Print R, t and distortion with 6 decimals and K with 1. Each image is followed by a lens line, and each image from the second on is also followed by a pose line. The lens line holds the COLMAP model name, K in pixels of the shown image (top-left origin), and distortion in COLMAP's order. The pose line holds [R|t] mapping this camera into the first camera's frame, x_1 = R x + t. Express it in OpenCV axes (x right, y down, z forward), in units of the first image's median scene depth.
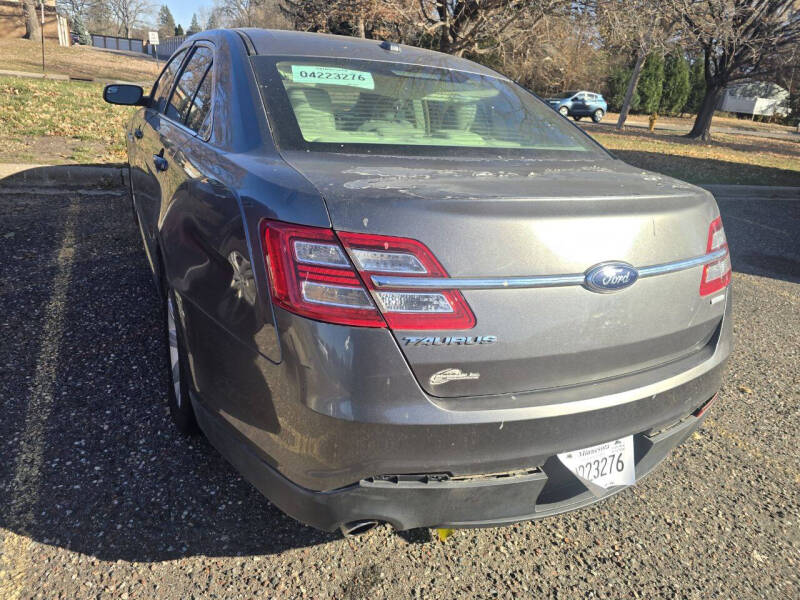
lens RADIAL K [[541.6, 0, 389.5], [0, 541.6, 294.0], [0, 0, 1]] dist [0.052834, -0.048241]
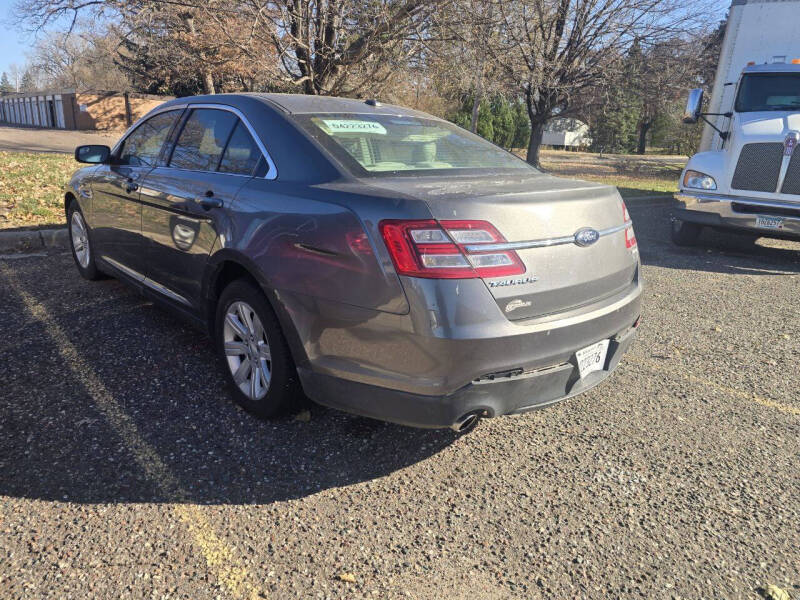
lens RADIAL K [[541.6, 0, 404.9], [0, 541.6, 290.2], [0, 0, 1]] dist [0.052834, -0.048241]
pose [[0.956144, -0.126873, 0.263992, -0.397760], [0.148660, 0.986804, -0.064176, 0.106409], [-0.252366, 0.100607, 0.962387, -0.289216]]
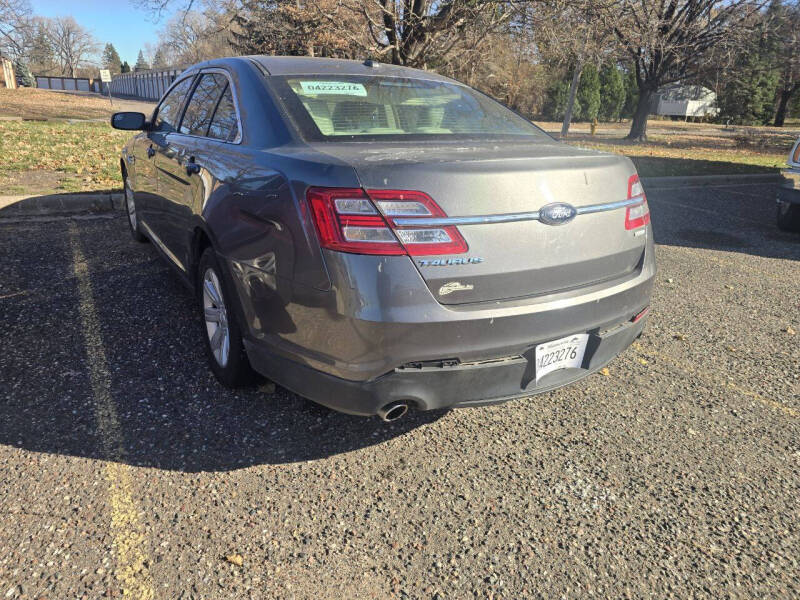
lens RADIAL K [[541.6, 0, 392.8], [0, 541.6, 289.8], [0, 0, 1]] dist [0.052834, -0.048241]
pose [[0.994447, -0.080528, 0.067747, -0.090353], [0.083414, 0.995675, -0.040897, 0.131620], [-0.064160, 0.046321, 0.996864, -0.251933]]
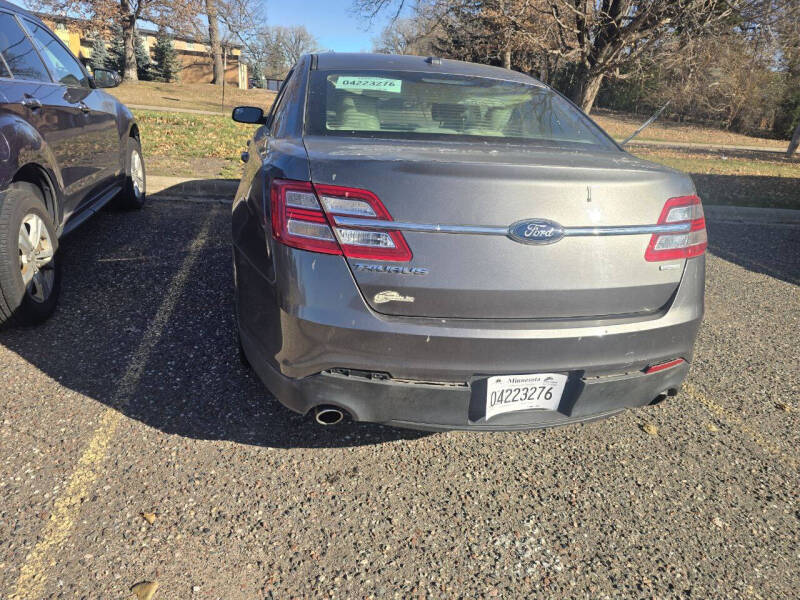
lens RADIAL K [[541.6, 0, 389.9], [0, 541.6, 307.7], [0, 0, 1]] dist [0.052834, -0.048241]
pose [[0.967057, 0.065471, -0.245995, 0.283445], [-0.073615, 0.996997, -0.024047, 0.136649], [0.243681, 0.041364, 0.968973, -0.172117]]
